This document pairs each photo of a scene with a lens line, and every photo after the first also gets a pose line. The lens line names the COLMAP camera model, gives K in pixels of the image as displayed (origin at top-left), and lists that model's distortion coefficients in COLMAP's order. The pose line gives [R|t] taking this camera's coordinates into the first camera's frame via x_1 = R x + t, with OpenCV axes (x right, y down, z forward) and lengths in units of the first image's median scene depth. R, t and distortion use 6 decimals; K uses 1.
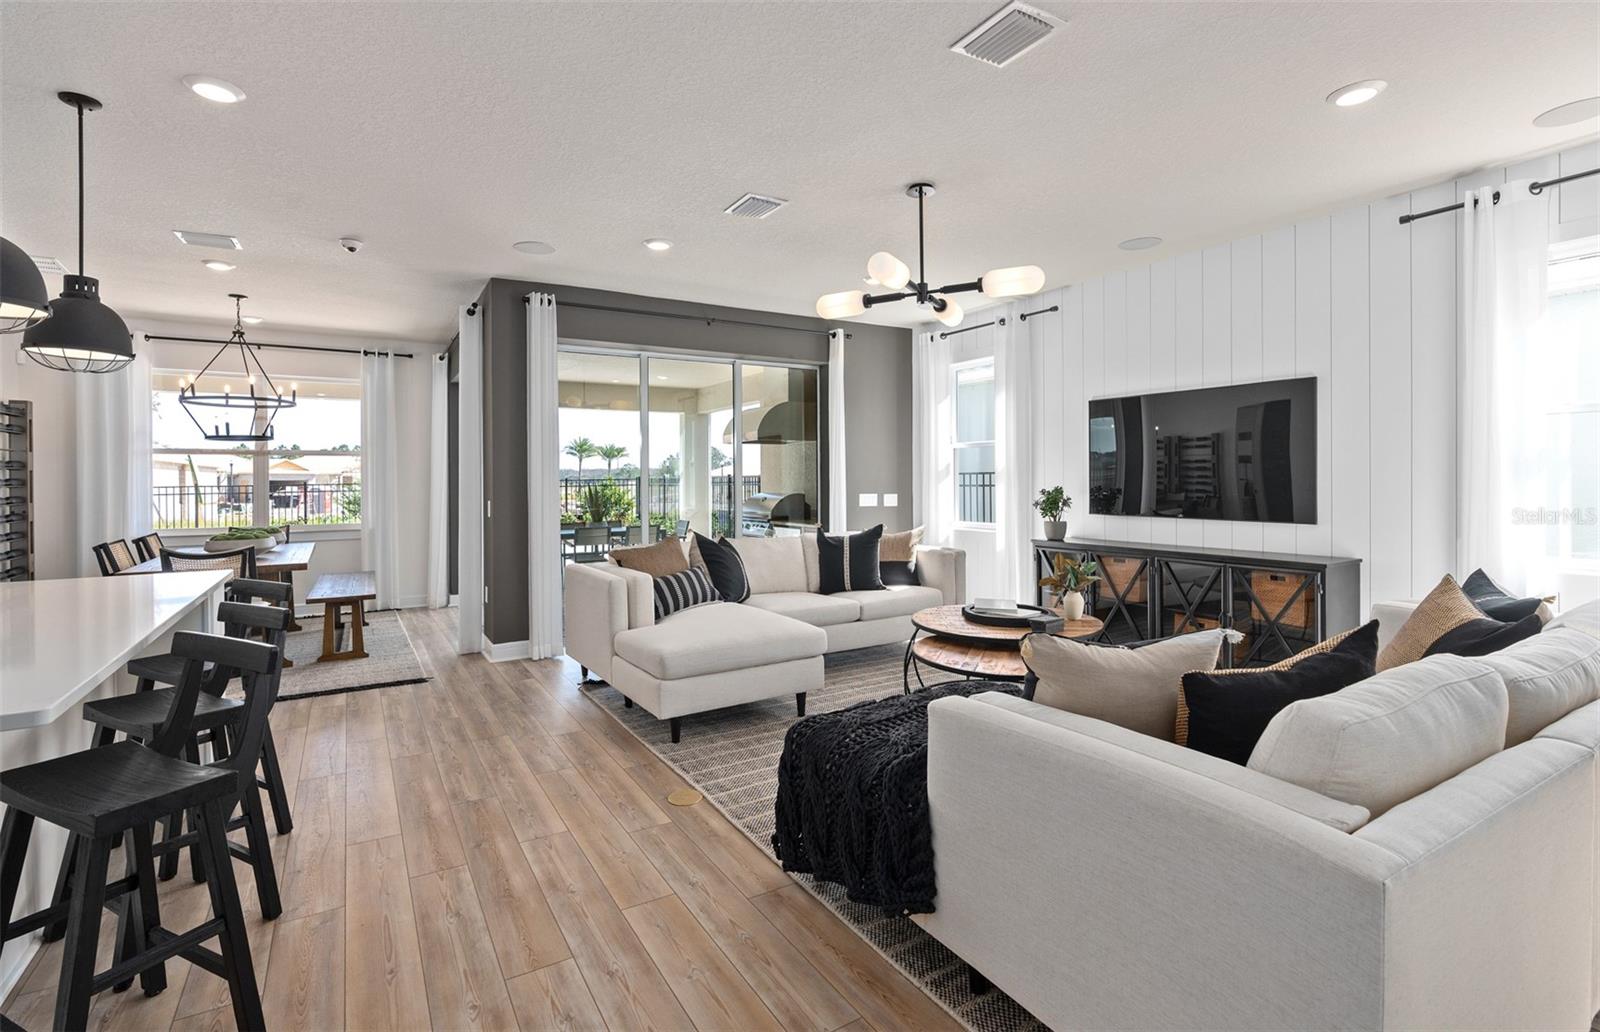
lens RADIAL K [[747.5, 0, 791.7], [0, 747.5, 482.4], [0, 0, 1]] dist [-0.003660, -0.000202]
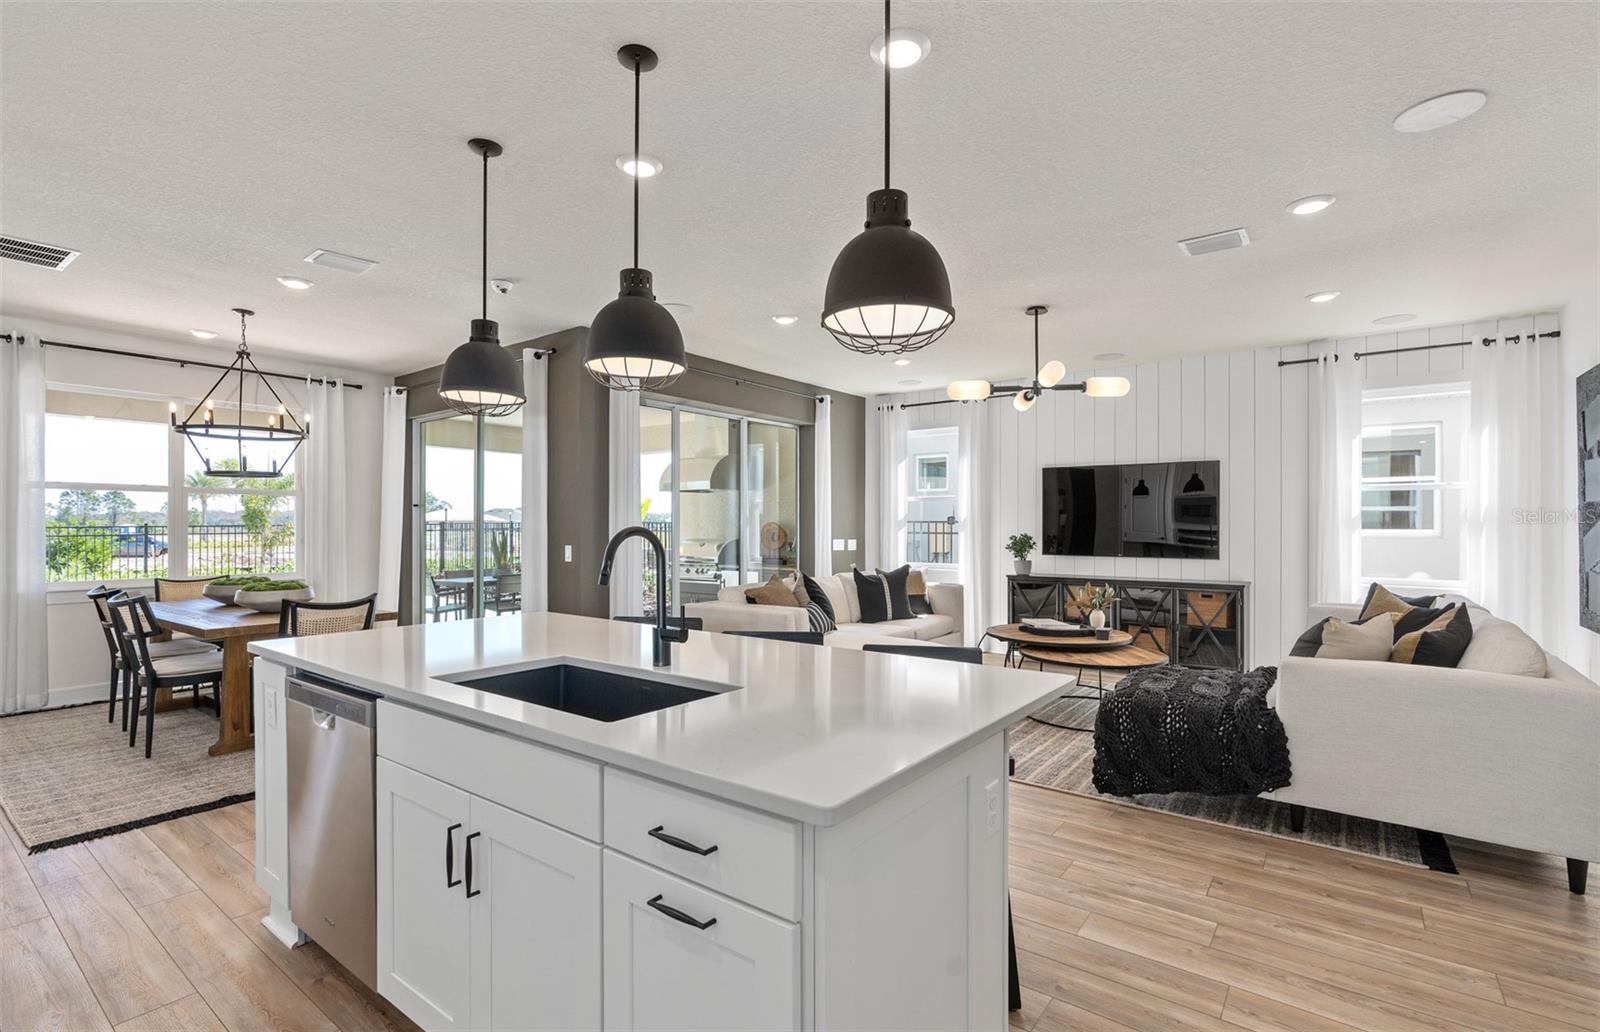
lens RADIAL K [[747.5, 0, 794.8], [0, 747.5, 525.1], [0, 0, 1]] dist [-0.001215, 0.001602]
pose [[0.927272, 0.007689, 0.374308, -0.666048], [-0.005630, 0.999962, -0.006596, 0.002355], [-0.374345, 0.004009, 0.927281, -0.068002]]
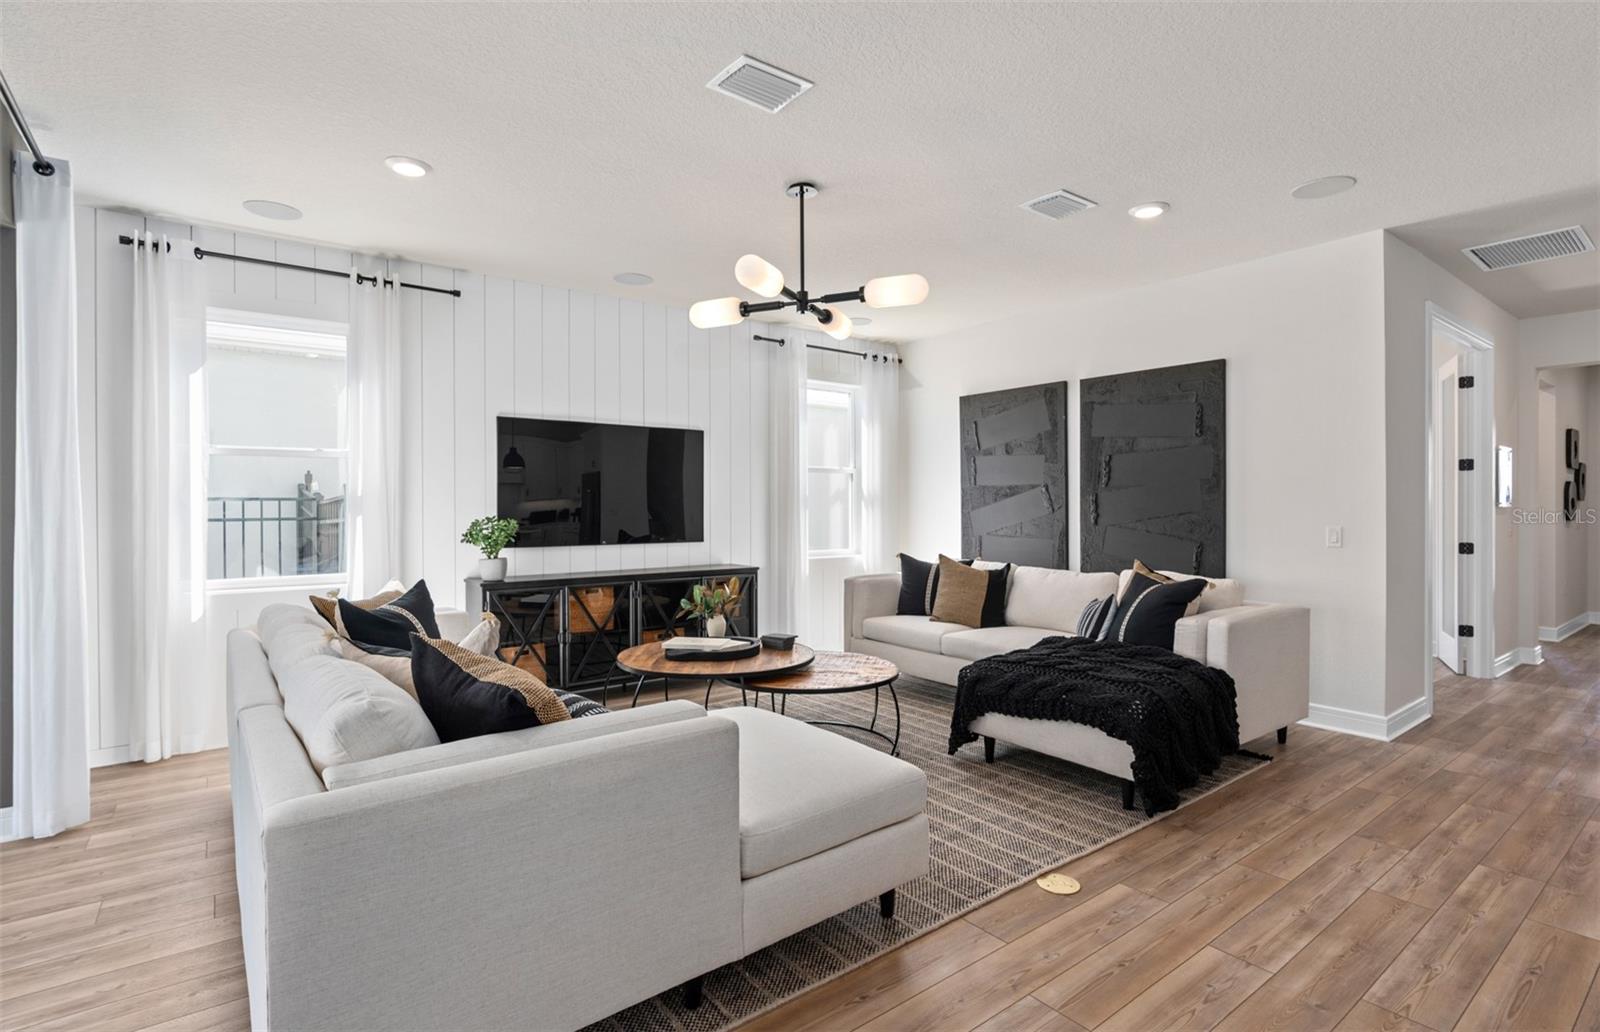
lens RADIAL K [[774.6, 0, 800.0], [0, 774.6, 516.0], [0, 0, 1]] dist [-0.005719, 0.001258]
pose [[-0.122241, -0.002391, 0.992498, -0.711371], [0.010897, 0.999934, 0.003751, 0.007594], [-0.992441, 0.011274, -0.122207, 1.031806]]
